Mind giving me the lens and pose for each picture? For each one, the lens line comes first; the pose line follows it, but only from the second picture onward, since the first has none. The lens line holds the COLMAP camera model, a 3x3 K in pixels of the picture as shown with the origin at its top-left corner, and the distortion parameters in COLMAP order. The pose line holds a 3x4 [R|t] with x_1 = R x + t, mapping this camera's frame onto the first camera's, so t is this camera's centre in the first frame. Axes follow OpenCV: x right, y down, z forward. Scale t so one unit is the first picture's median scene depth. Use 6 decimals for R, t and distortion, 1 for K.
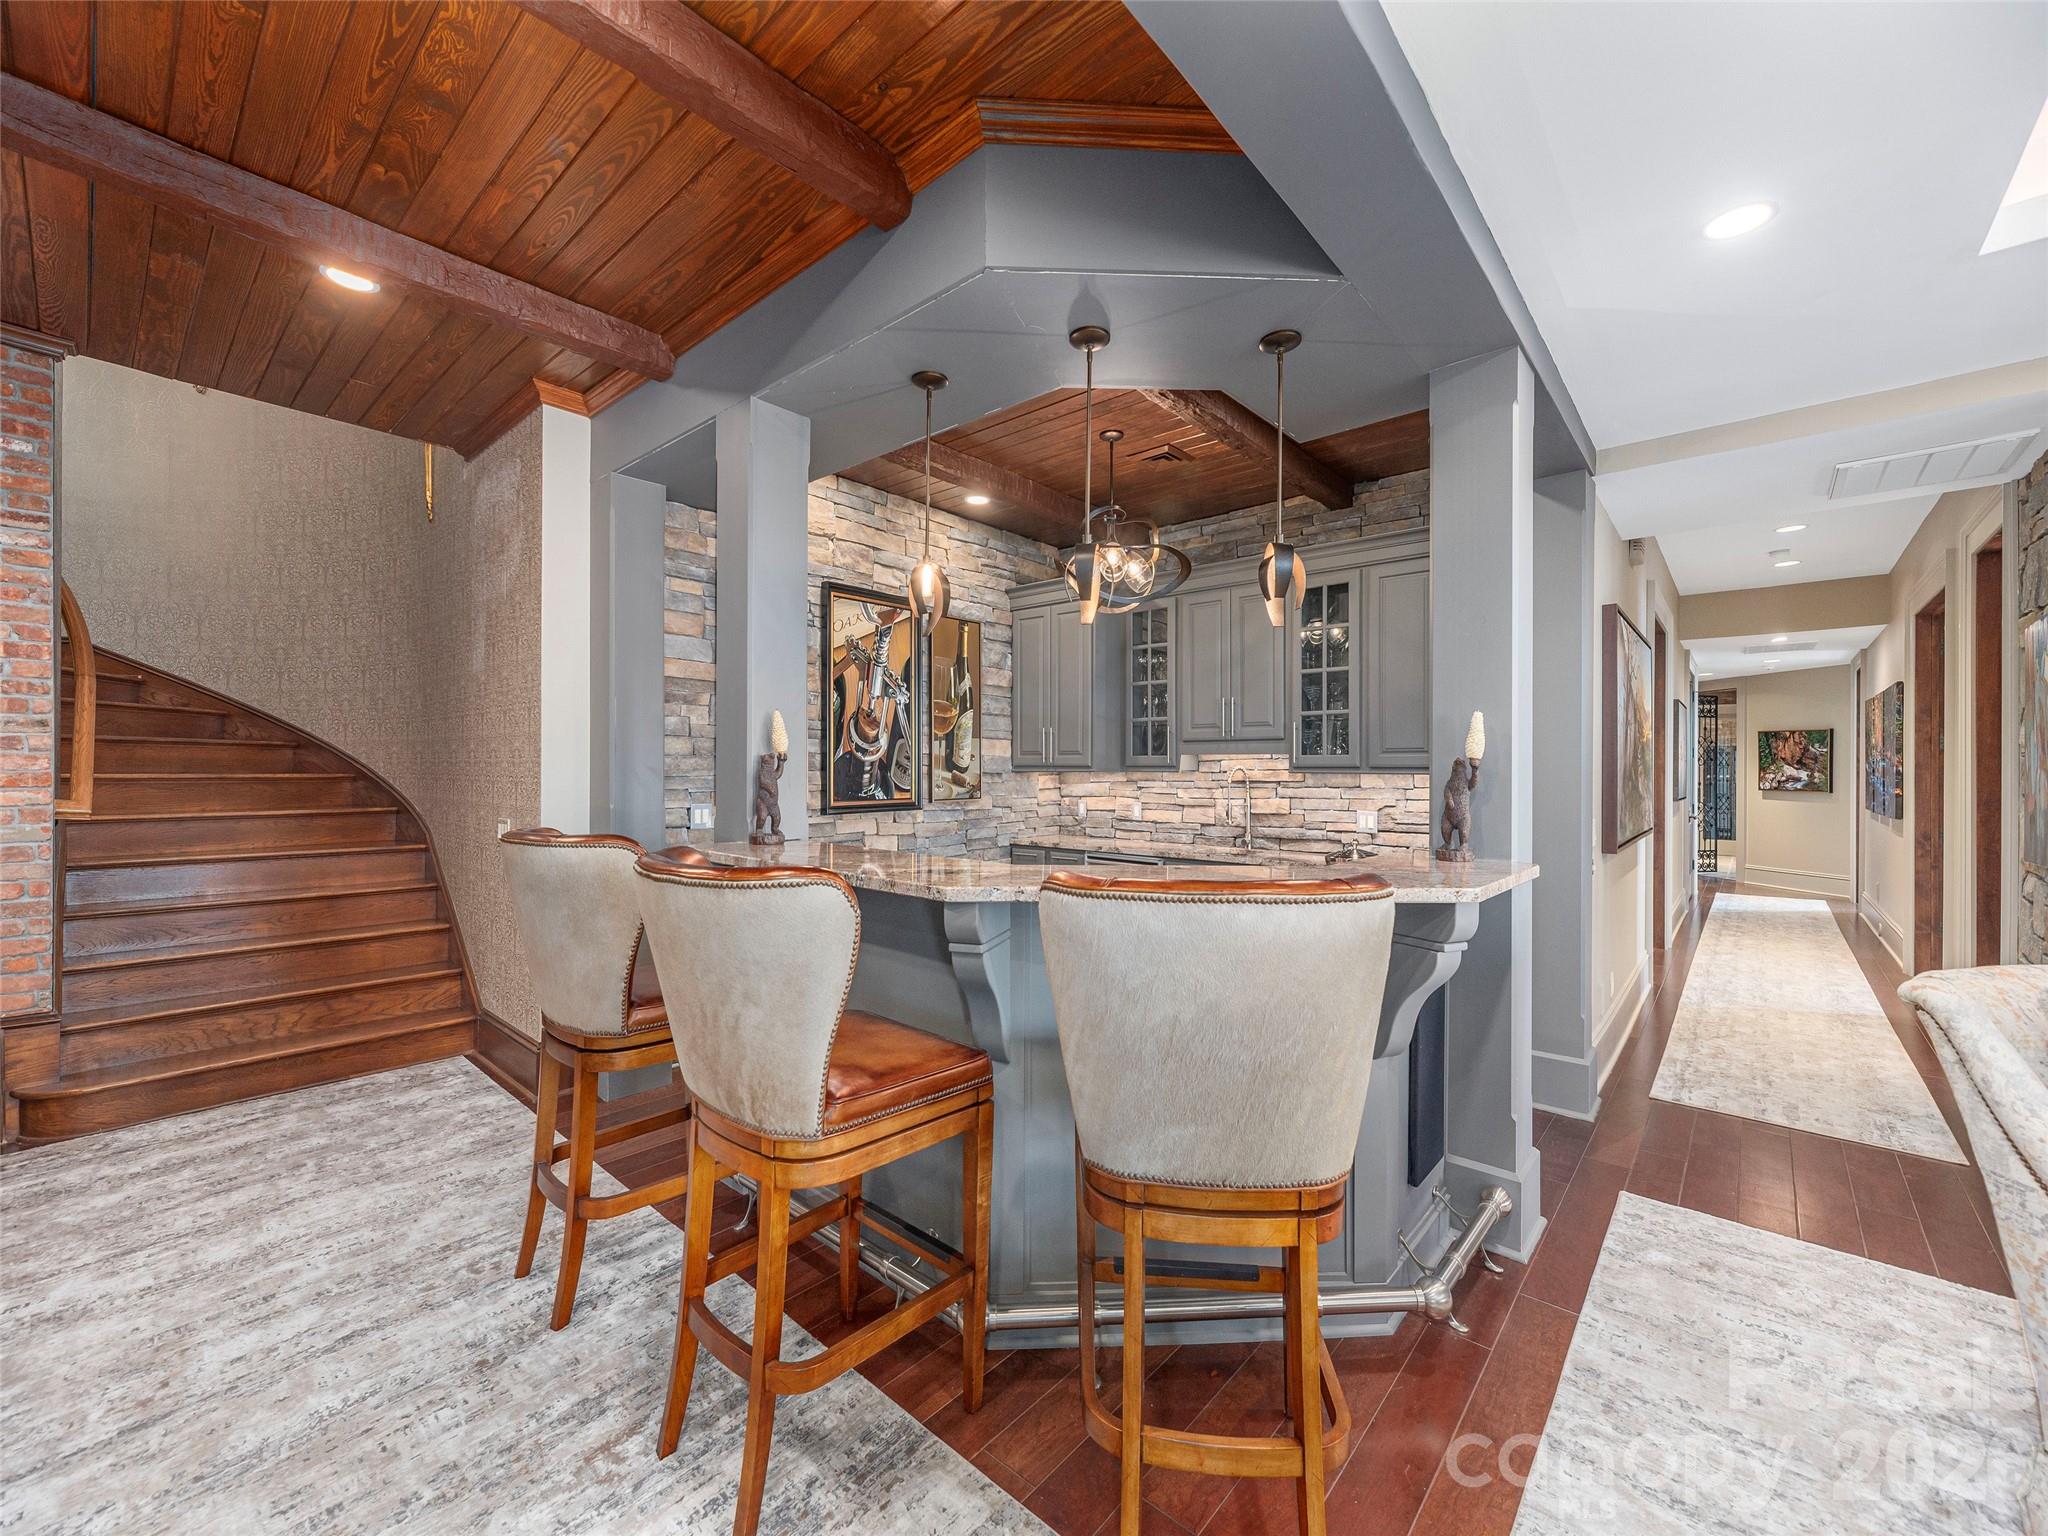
lens RADIAL K [[830.6, 0, 1029.0], [0, 830.6, 770.8], [0, 0, 1]] dist [-0.001026, -0.000266]
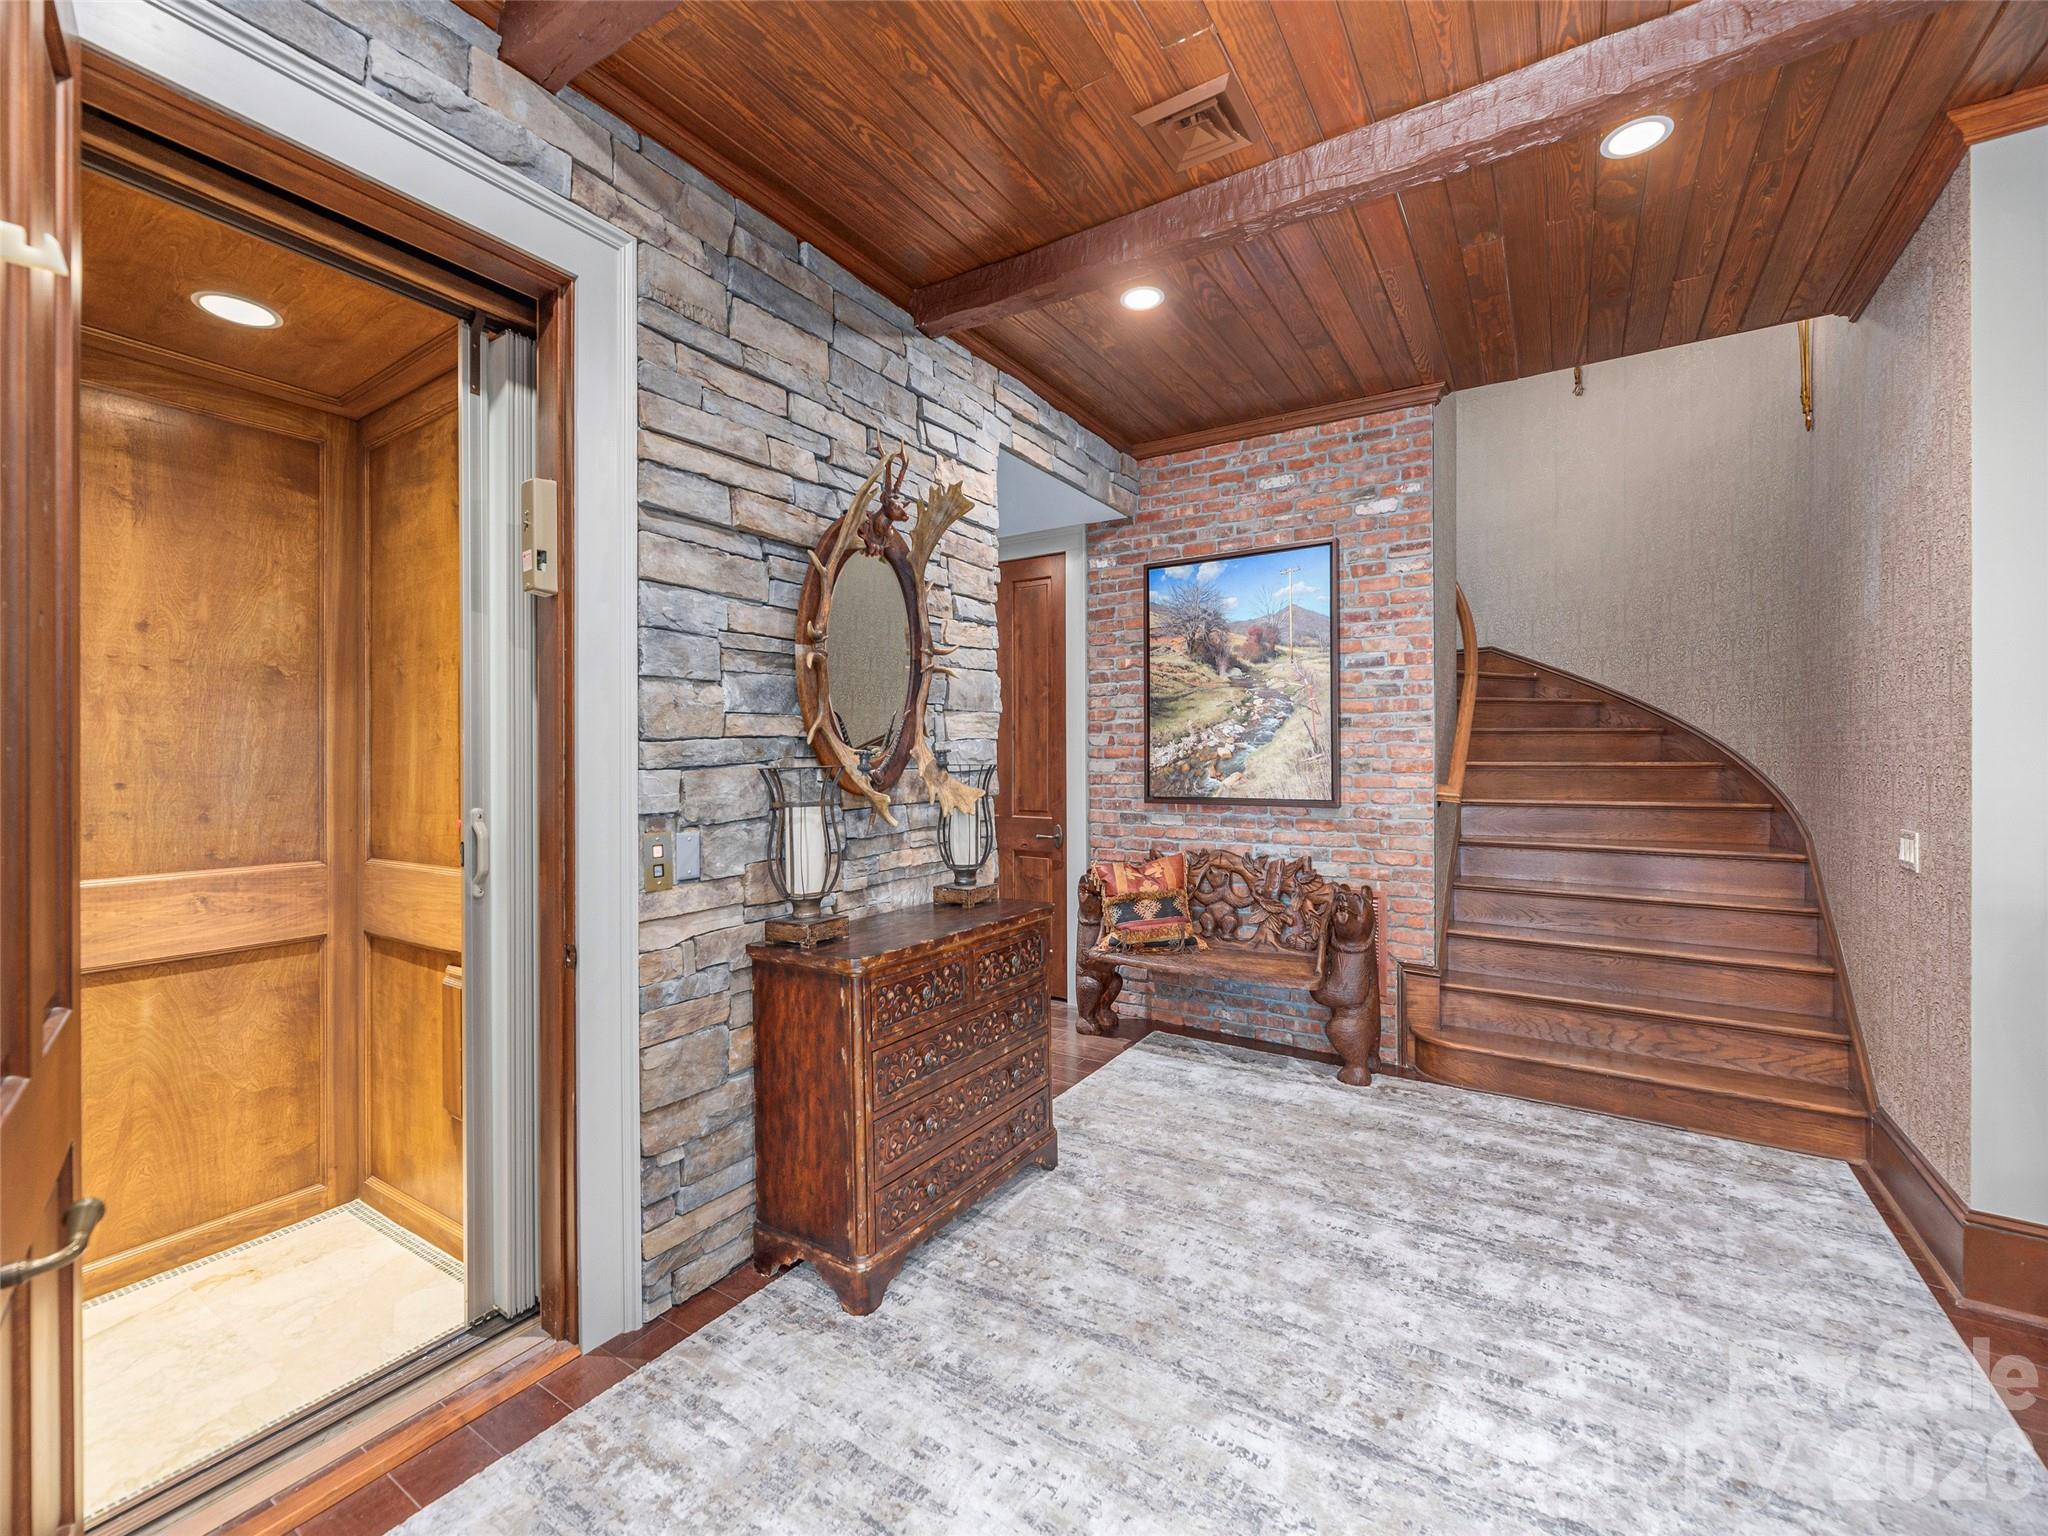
lens RADIAL K [[842.1, 0, 1026.0], [0, 842.1, 756.6], [0, 0, 1]] dist [-0.001998, -0.000426]
pose [[0.143851, -0.005824, -0.989582, -0.086413], [0.002035, 0.999982, -0.005589, 0.001788], [0.989597, -0.001210, 0.143860, 0.238567]]
